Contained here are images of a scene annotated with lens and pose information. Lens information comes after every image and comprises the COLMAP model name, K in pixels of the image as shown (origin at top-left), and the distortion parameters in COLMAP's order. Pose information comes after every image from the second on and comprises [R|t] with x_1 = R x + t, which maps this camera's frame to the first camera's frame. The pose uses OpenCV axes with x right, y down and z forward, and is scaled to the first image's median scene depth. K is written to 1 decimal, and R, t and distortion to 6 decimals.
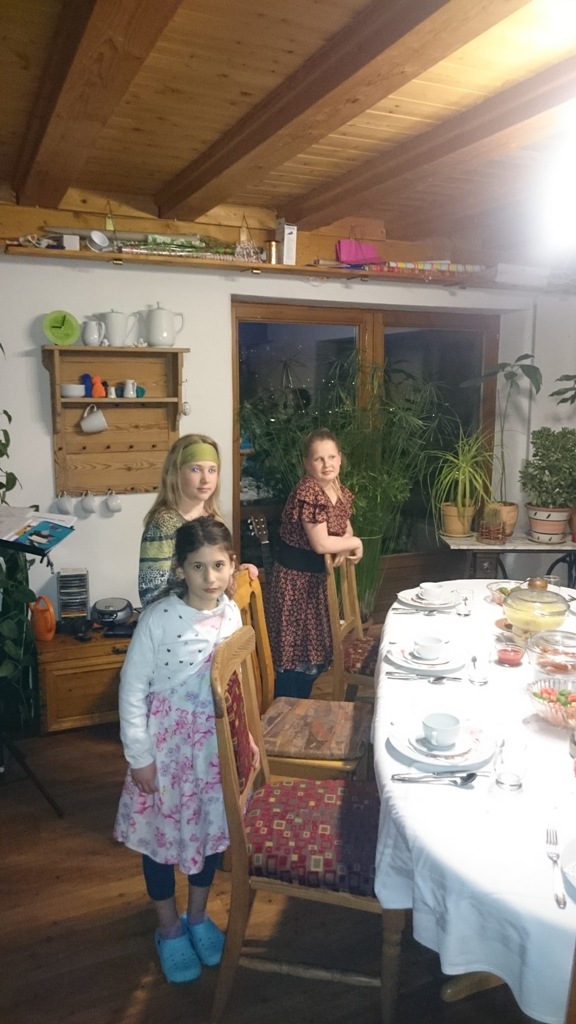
lens RADIAL K [[743.2, 0, 298.4], [0, 743.2, 511.4], [0, 0, 1]] dist [0.018127, -0.016895]
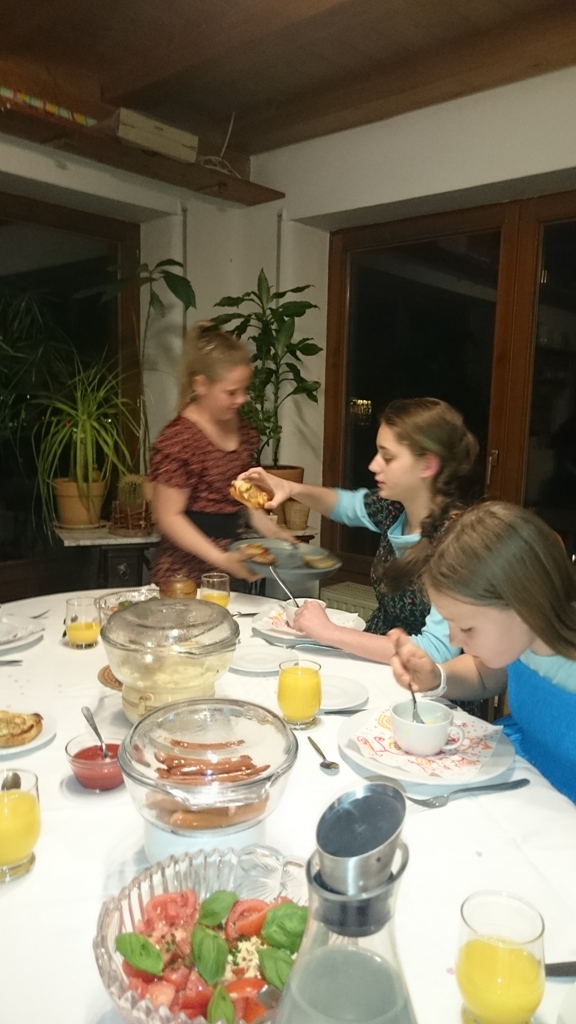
lens RADIAL K [[743.2, 0, 296.4], [0, 743.2, 516.7], [0, 0, 1]] dist [0.018127, -0.016895]
pose [[0.915337, -0.038595, 0.400834, 0.145760], [0.044623, 0.998988, -0.005711, 0.041460], [-0.400208, 0.023113, 0.916133, 0.376428]]
